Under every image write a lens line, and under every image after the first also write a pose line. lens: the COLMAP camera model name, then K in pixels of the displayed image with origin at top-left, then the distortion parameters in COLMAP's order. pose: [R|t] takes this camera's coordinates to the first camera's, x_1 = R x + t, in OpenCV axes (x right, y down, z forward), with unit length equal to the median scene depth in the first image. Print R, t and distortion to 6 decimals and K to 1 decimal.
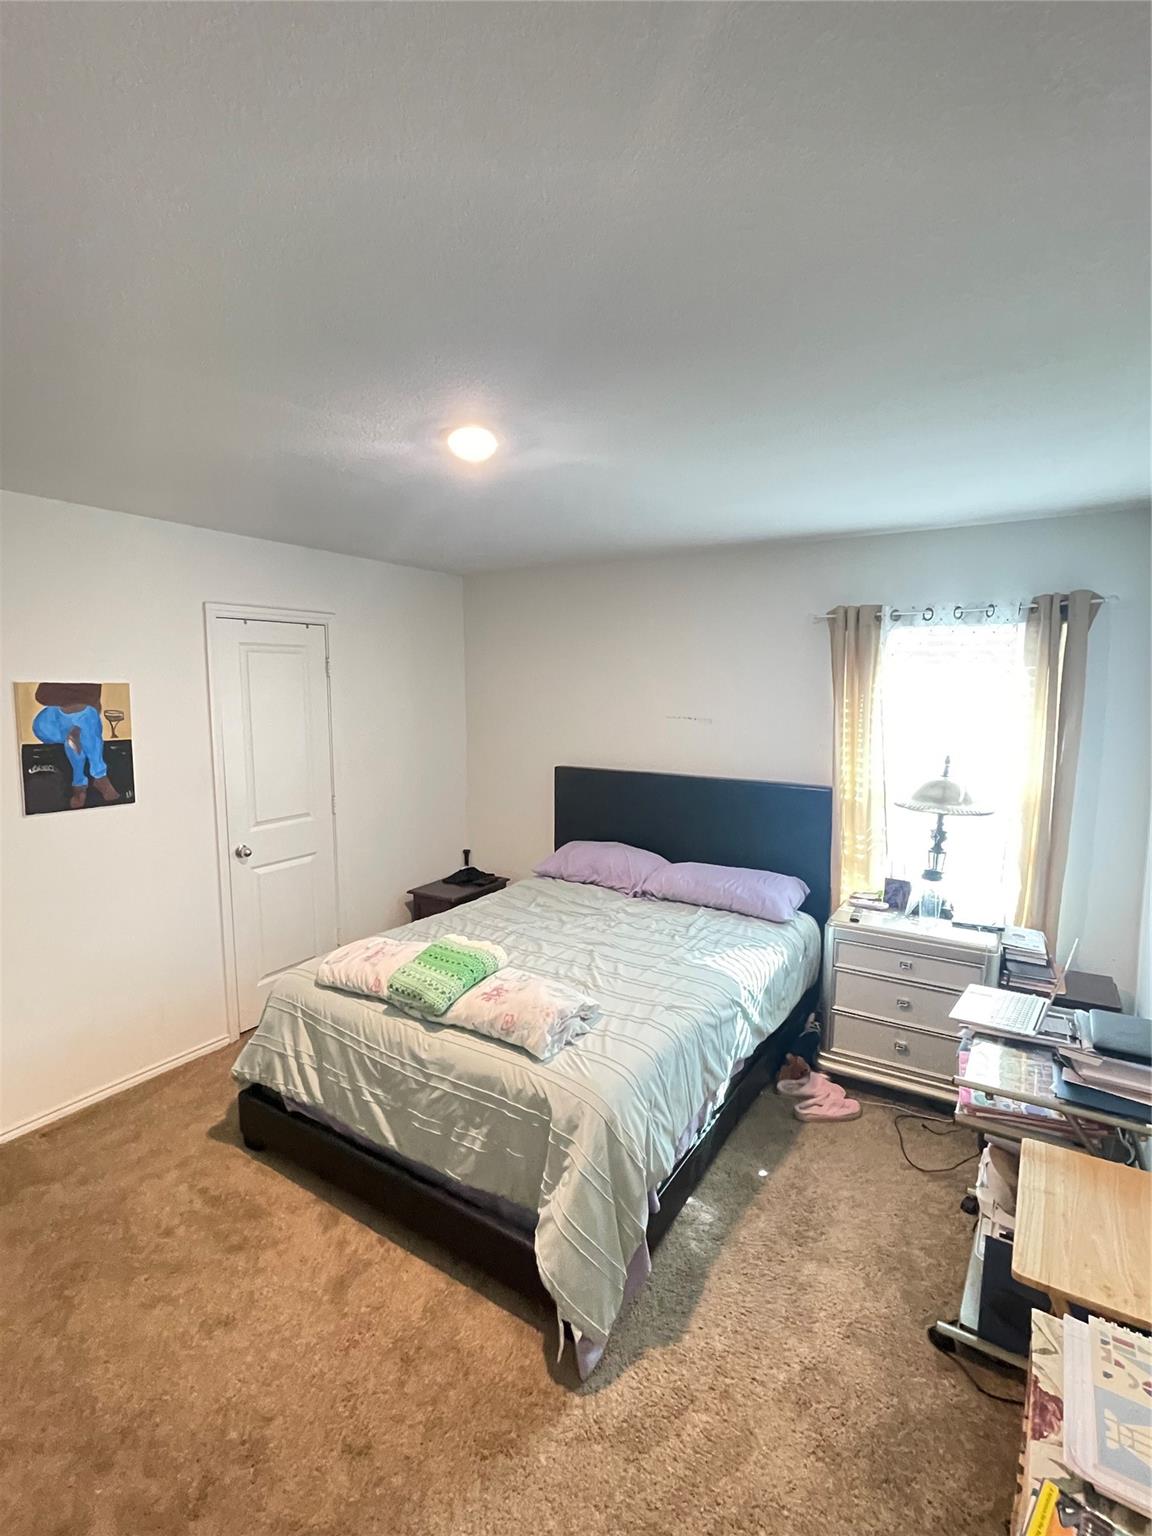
lens RADIAL K [[735.0, 0, 571.7], [0, 735.0, 770.7], [0, 0, 1]] dist [-0.003036, -0.000472]
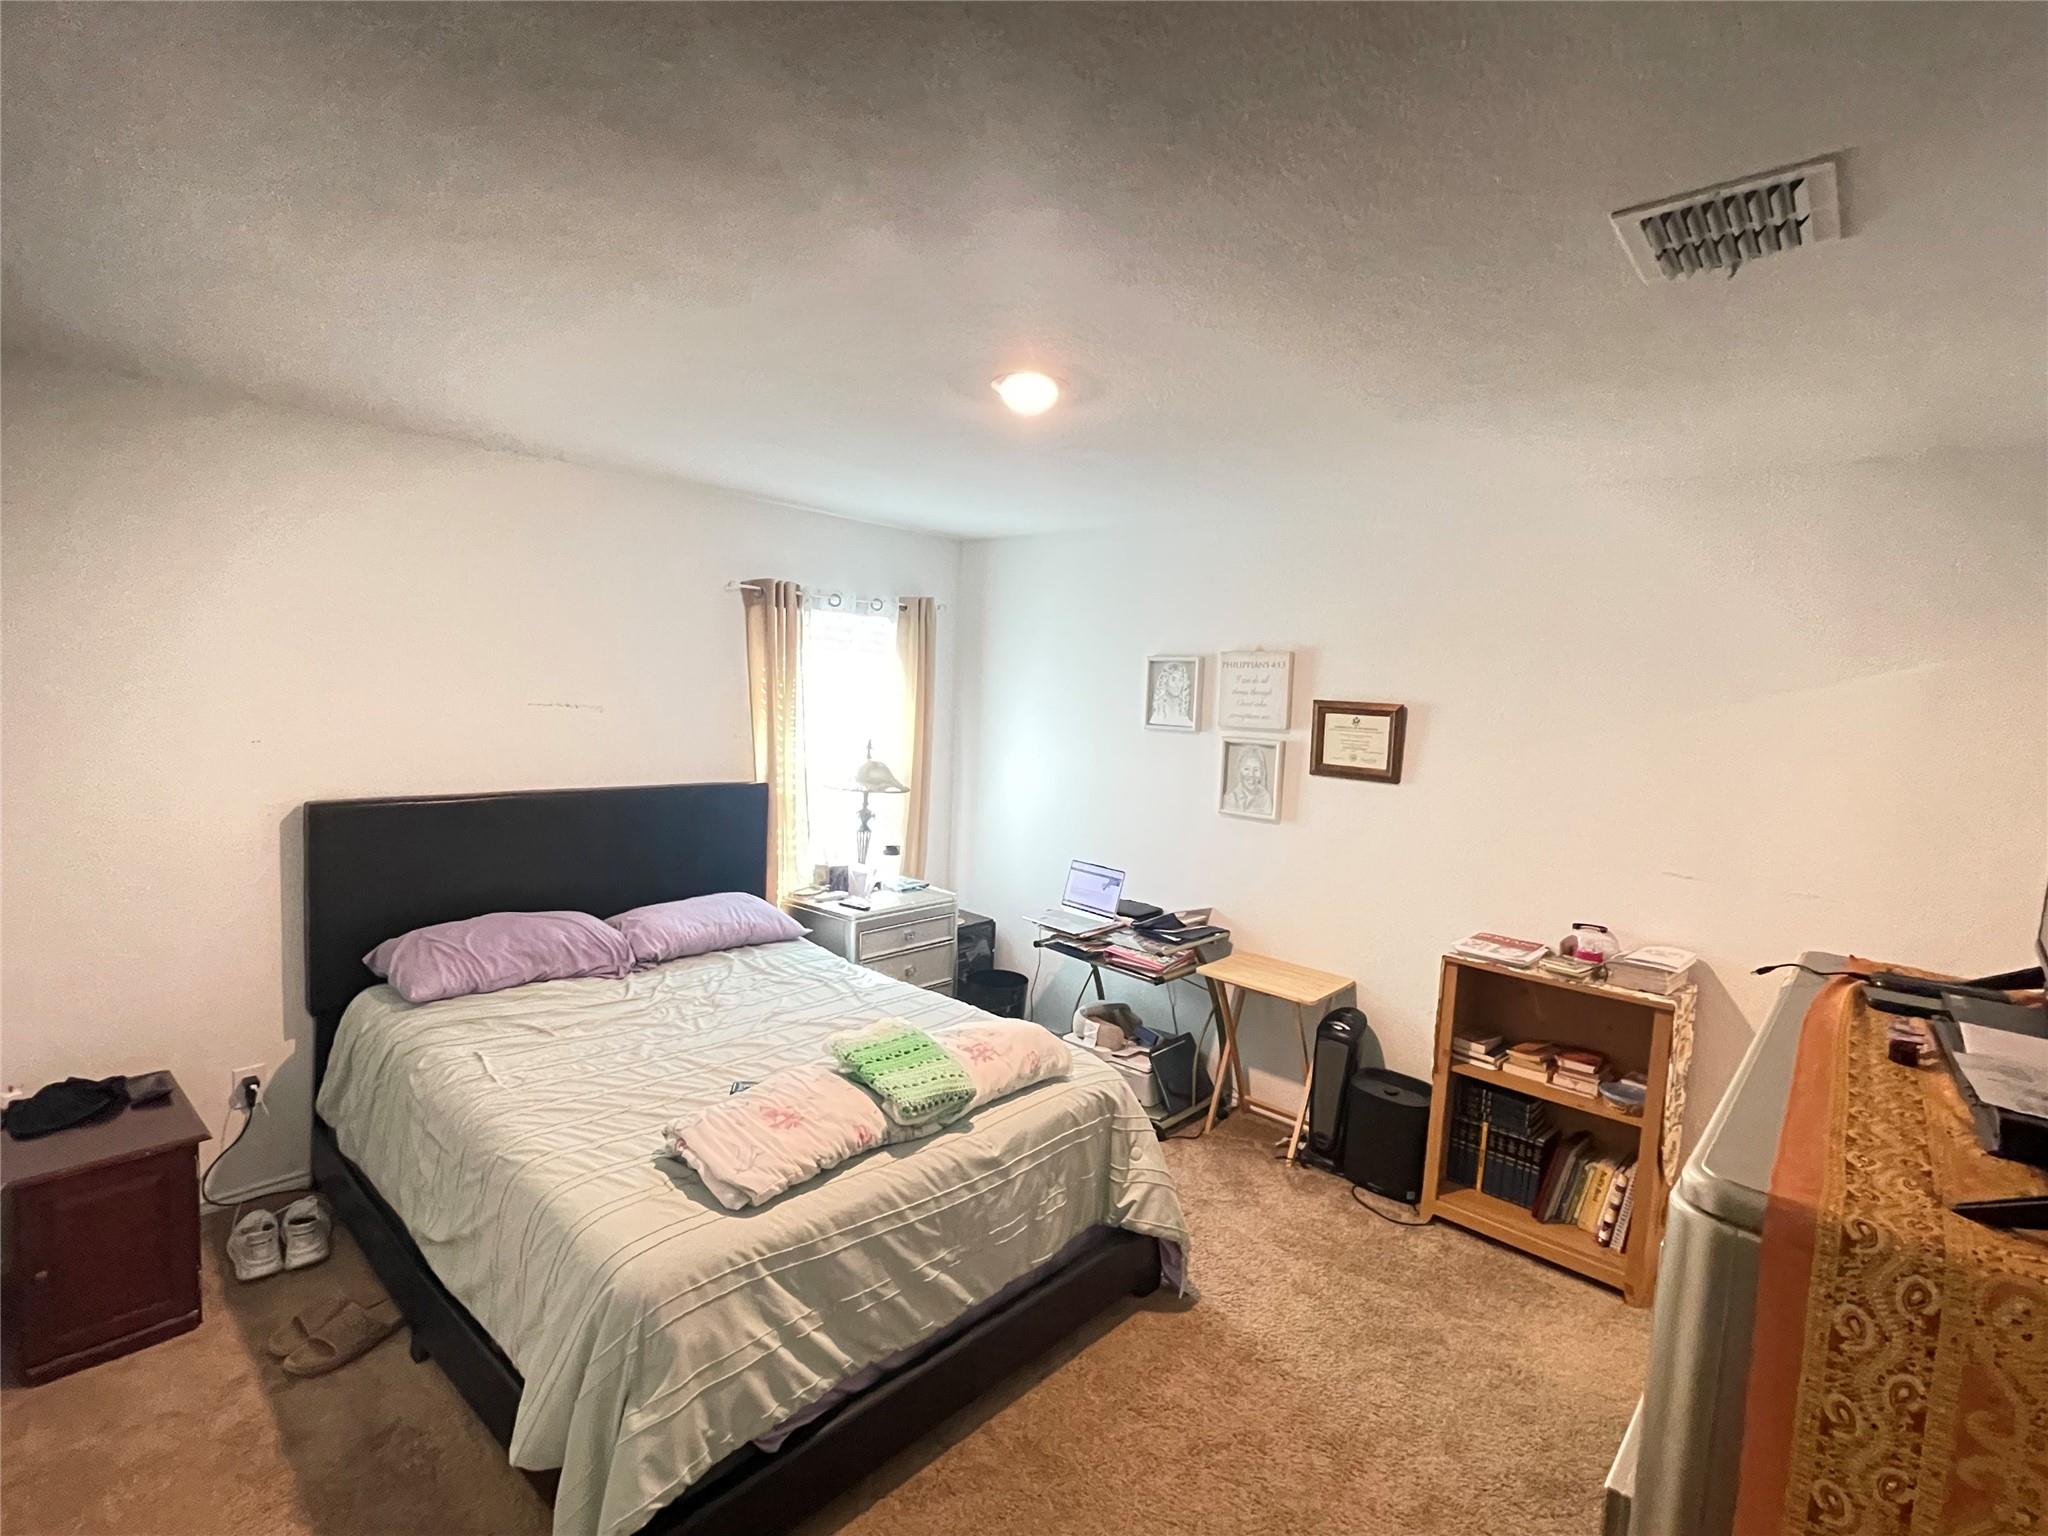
lens RADIAL K [[980.0, 0, 1019.2], [0, 980.0, 766.1], [0, 0, 1]] dist [-0.003036, -0.000472]
pose [[0.166609, -0.083701, 0.982464, -1.077724], [0.070982, 0.994824, 0.072717, -0.086632], [-0.983465, 0.057622, 0.171688, 0.701952]]
